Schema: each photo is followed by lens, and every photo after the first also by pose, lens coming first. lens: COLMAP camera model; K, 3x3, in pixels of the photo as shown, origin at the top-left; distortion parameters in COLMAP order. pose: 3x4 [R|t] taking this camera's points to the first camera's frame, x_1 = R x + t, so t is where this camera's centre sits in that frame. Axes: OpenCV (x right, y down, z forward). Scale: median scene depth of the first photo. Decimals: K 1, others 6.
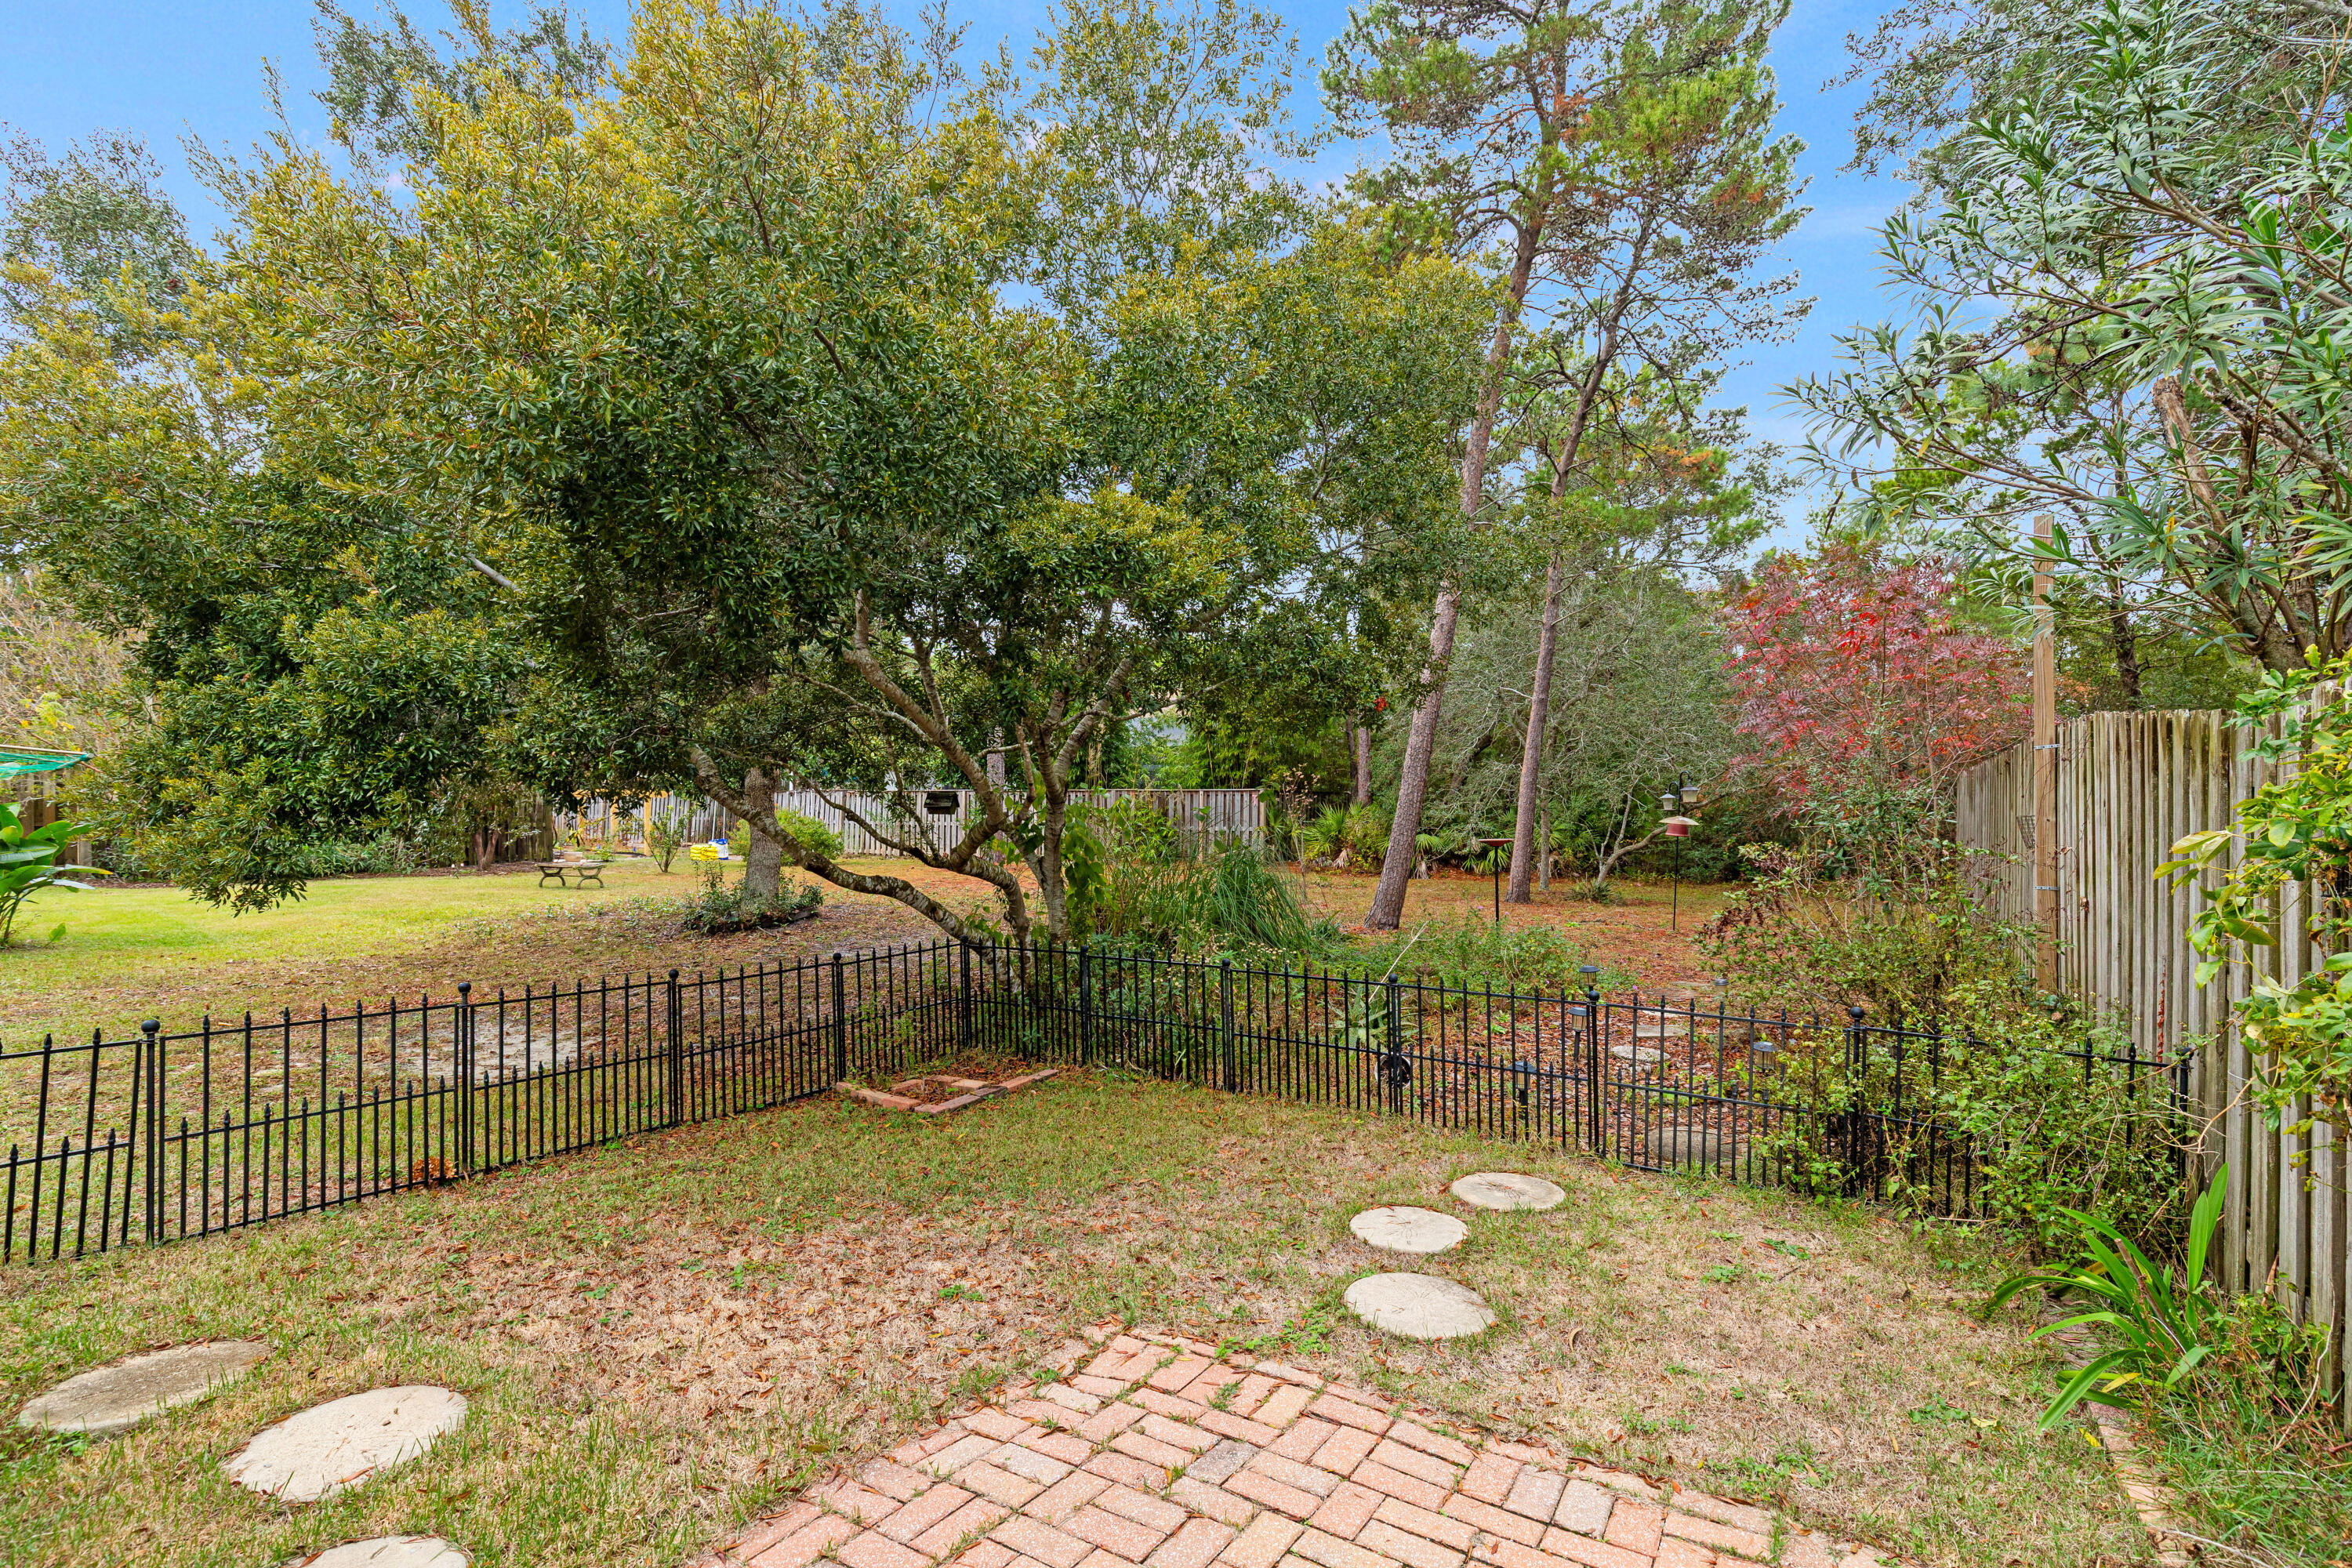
lens RADIAL K [[1070.5, 0, 1181.4], [0, 1070.5, 798.2], [0, 0, 1]] dist [0.010341, -0.001732]
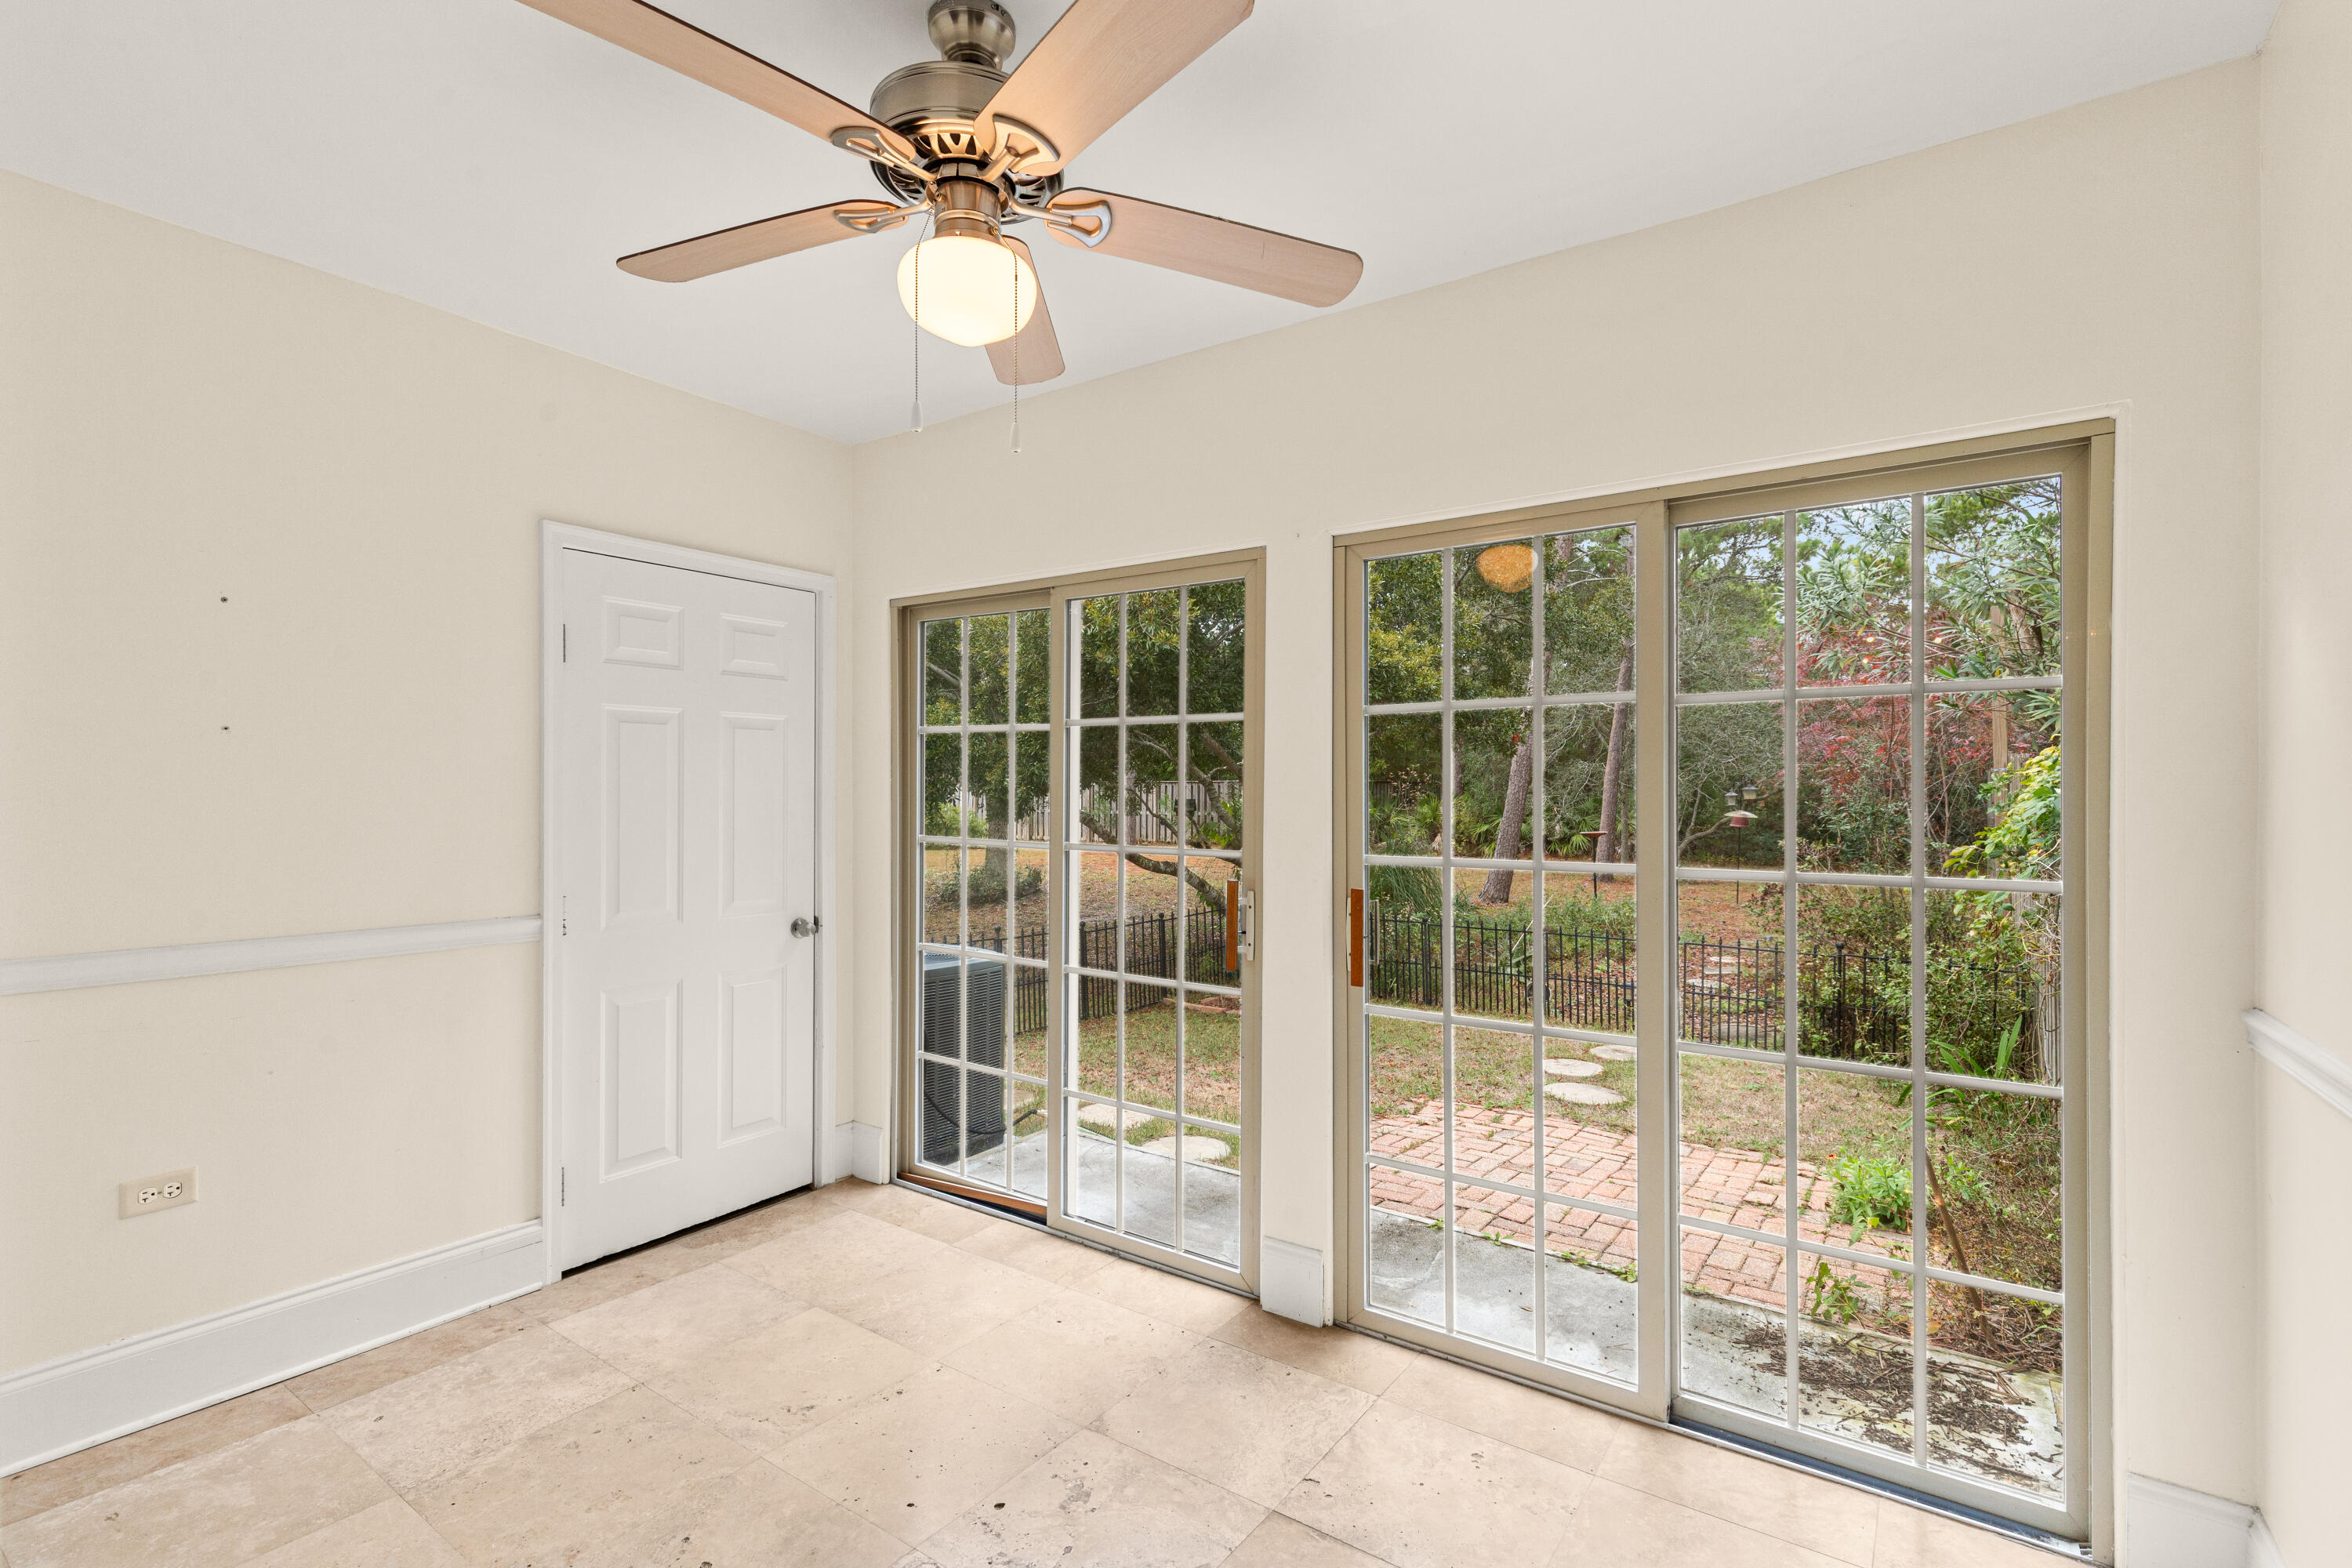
lens RADIAL K [[1070.5, 0, 1178.0], [0, 1070.5, 779.0], [0, 0, 1]] dist [0.010341, -0.001732]
pose [[0.998379, -0.005277, -0.056667, -0.298595], [0.005300, 0.999986, 0.000251, -0.064152], [0.056665, -0.000551, 0.998393, -0.719186]]
